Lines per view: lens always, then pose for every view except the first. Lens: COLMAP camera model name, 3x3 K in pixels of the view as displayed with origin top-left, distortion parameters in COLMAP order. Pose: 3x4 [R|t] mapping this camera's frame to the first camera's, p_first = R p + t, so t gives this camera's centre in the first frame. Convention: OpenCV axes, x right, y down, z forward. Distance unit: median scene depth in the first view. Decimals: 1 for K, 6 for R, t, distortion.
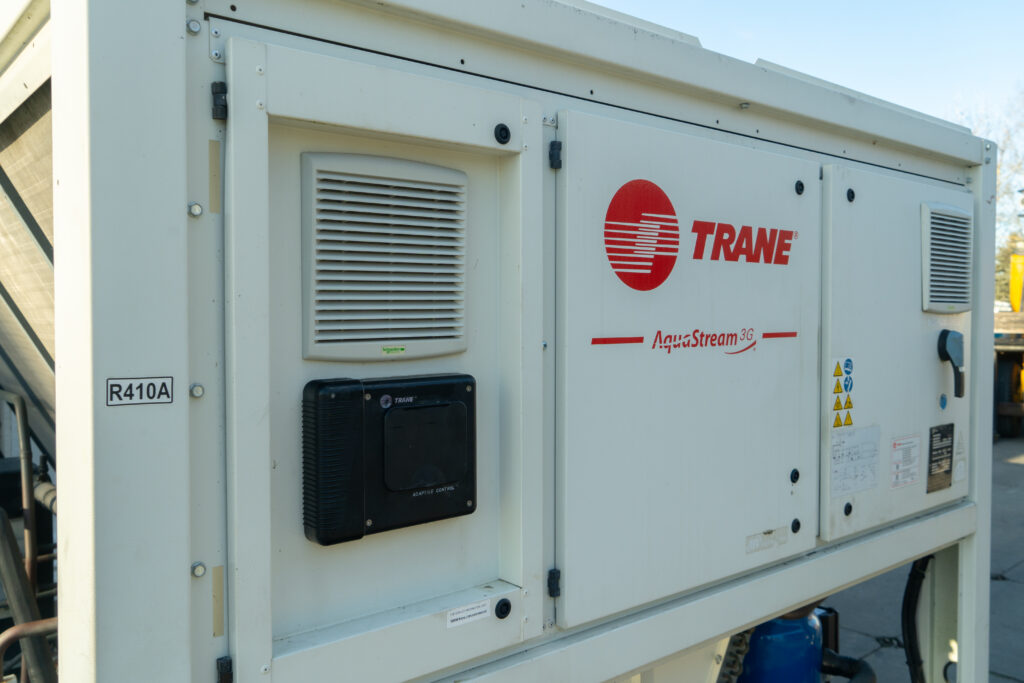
lens RADIAL K [[857.1, 0, 515.3], [0, 857.1, 339.2], [0, 0, 1]] dist [-0.018670, 0.031057]
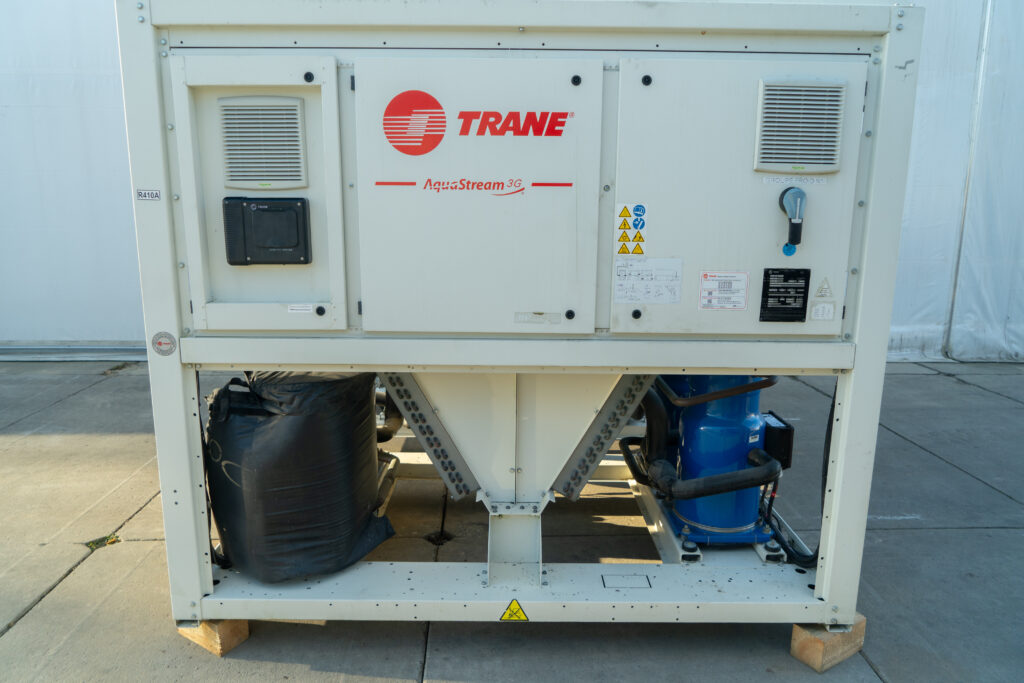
lens RADIAL K [[699.5, 0, 513.4], [0, 699.5, 341.8], [0, 0, 1]] dist [-0.030526, 0.021695]
pose [[0.761950, 0.136663, -0.633053, 1.193655], [-0.029991, 0.983879, 0.176302, 0.058355], [0.646941, -0.115347, 0.753765, 0.000131]]
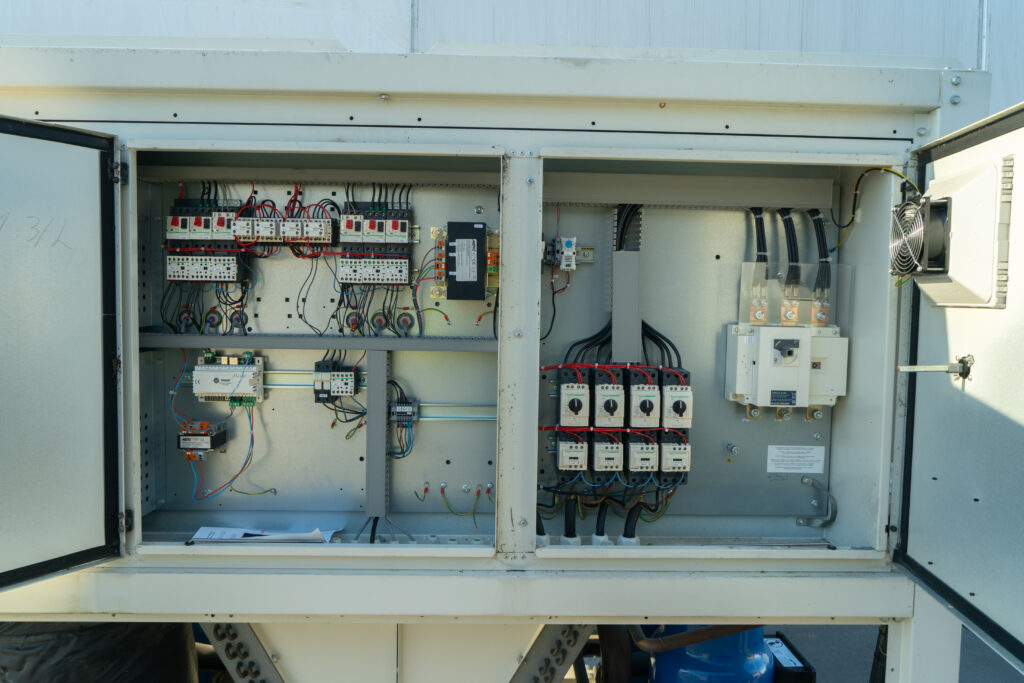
lens RADIAL K [[699.5, 0, 521.7], [0, 699.5, 350.1], [0, 0, 1]] dist [-0.030526, 0.021695]
pose [[0.773964, 0.059075, -0.630468, 0.977745], [-0.036374, 0.998142, 0.048874, -0.029607], [0.632184, -0.014894, 0.774675, 0.521445]]
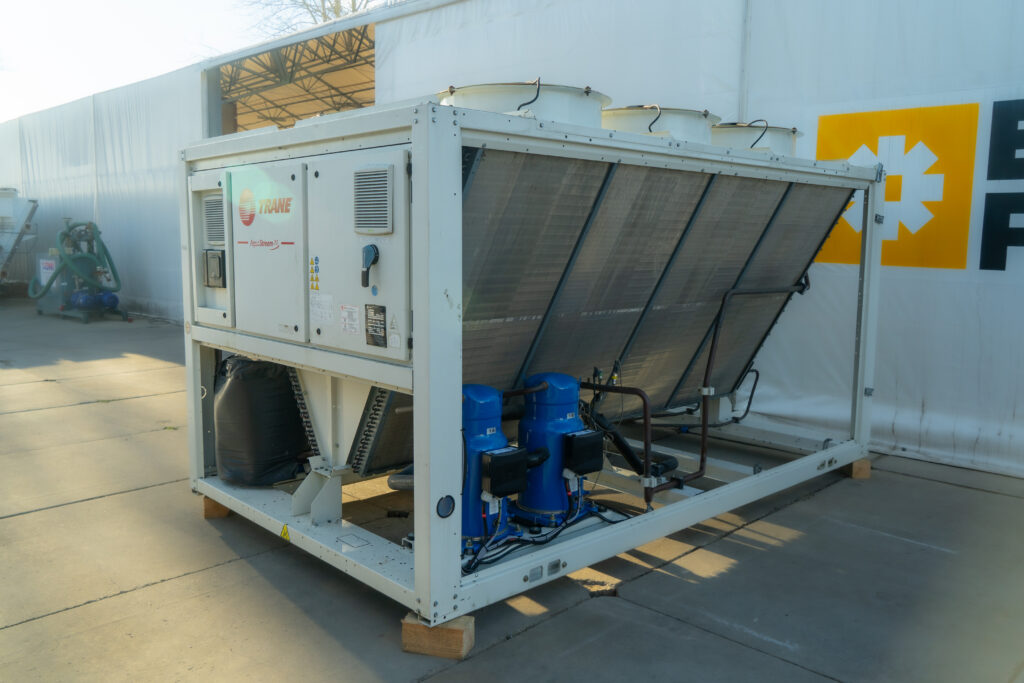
lens RADIAL K [[818.3, 0, 508.9], [0, 818.3, 340.8], [0, 0, 1]] dist [-0.000337, -0.000763]
pose [[0.052788, 0.120377, -0.991324, 2.881059], [-0.042202, 0.992090, 0.118223, -0.033617], [0.997714, 0.035596, 0.057451, 1.652146]]
